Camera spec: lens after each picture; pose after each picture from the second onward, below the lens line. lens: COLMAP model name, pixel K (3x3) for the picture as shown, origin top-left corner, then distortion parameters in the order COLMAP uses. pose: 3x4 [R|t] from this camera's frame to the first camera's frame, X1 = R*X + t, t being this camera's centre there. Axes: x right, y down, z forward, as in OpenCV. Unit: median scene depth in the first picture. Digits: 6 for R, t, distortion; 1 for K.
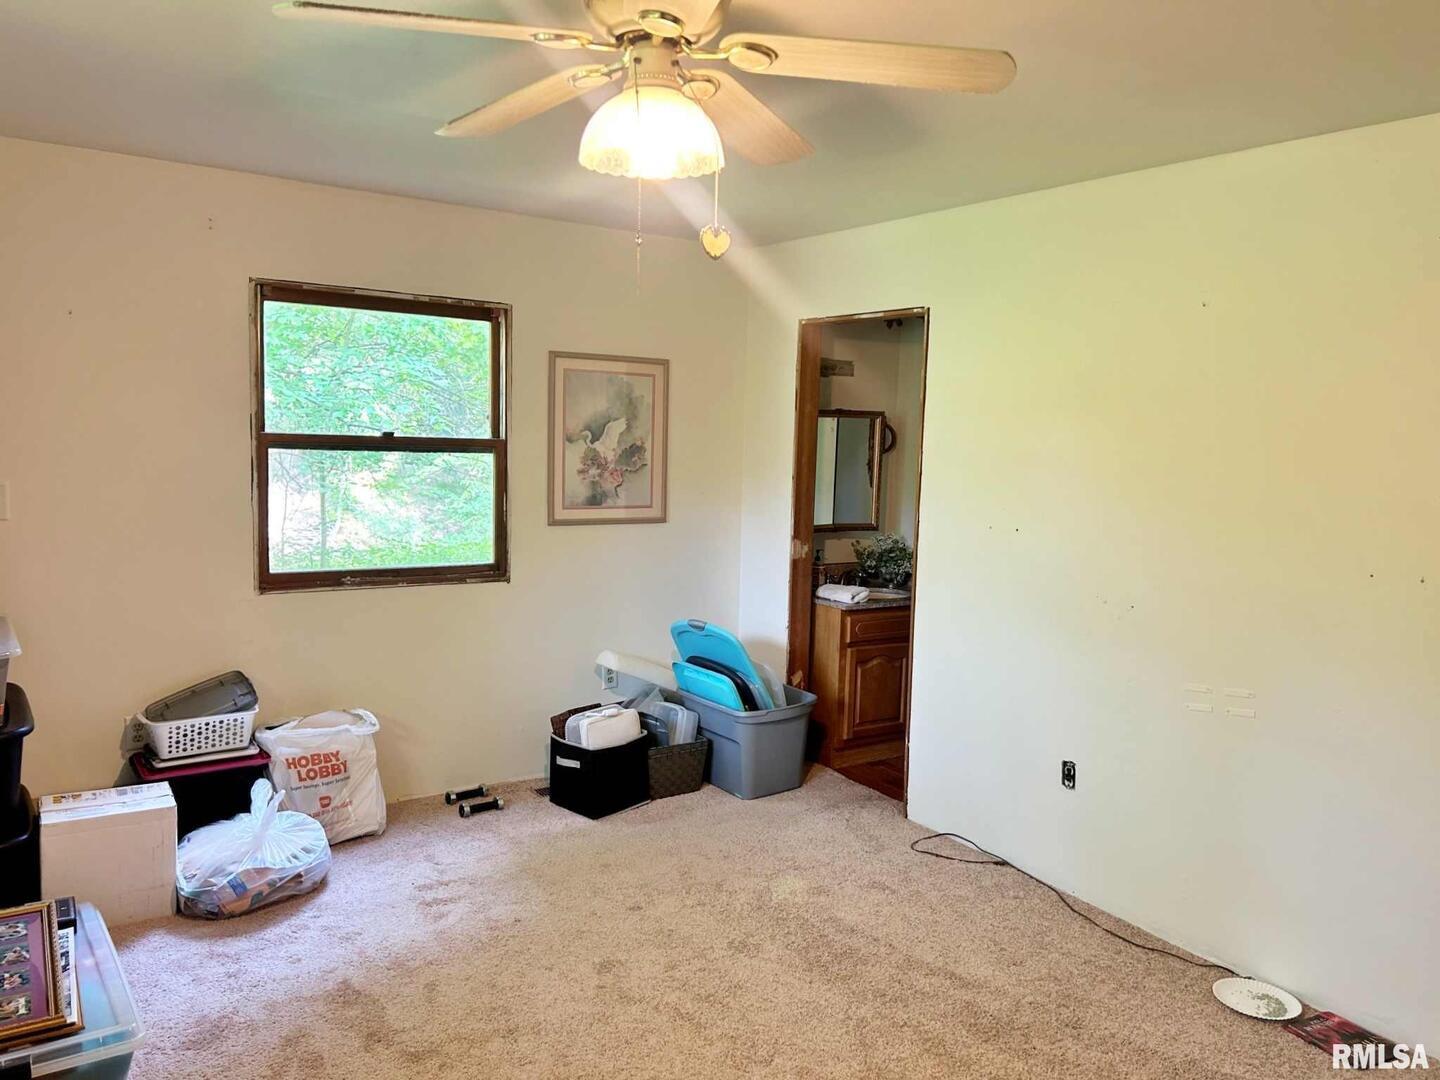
lens RADIAL K [[1117.0, 0, 722.0], [0, 1117.0, 548.5], [0, 0, 1]] dist [0.053115, -0.058716]
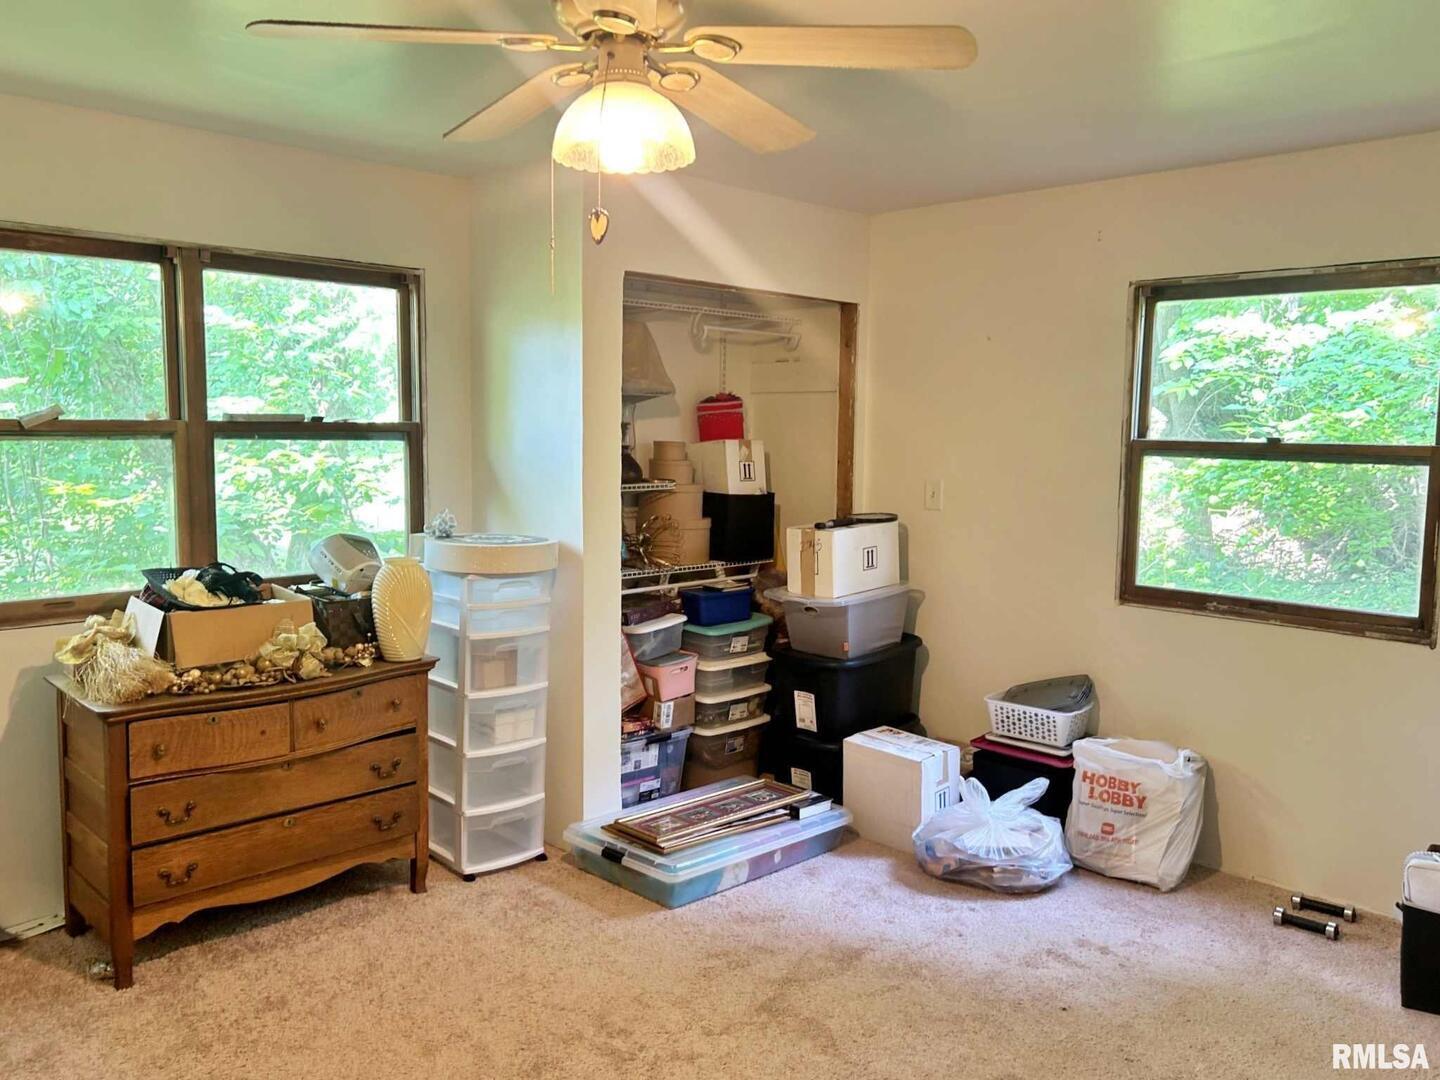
lens RADIAL K [[1117.0, 0, 722.0], [0, 1117.0, 548.5], [0, 0, 1]] dist [0.053115, -0.058716]
pose [[0.194632, 0.080288, -0.977585, 0.485226], [-0.117905, 0.991333, 0.057943, -0.023830], [0.973764, 0.103985, 0.202411, 0.470297]]
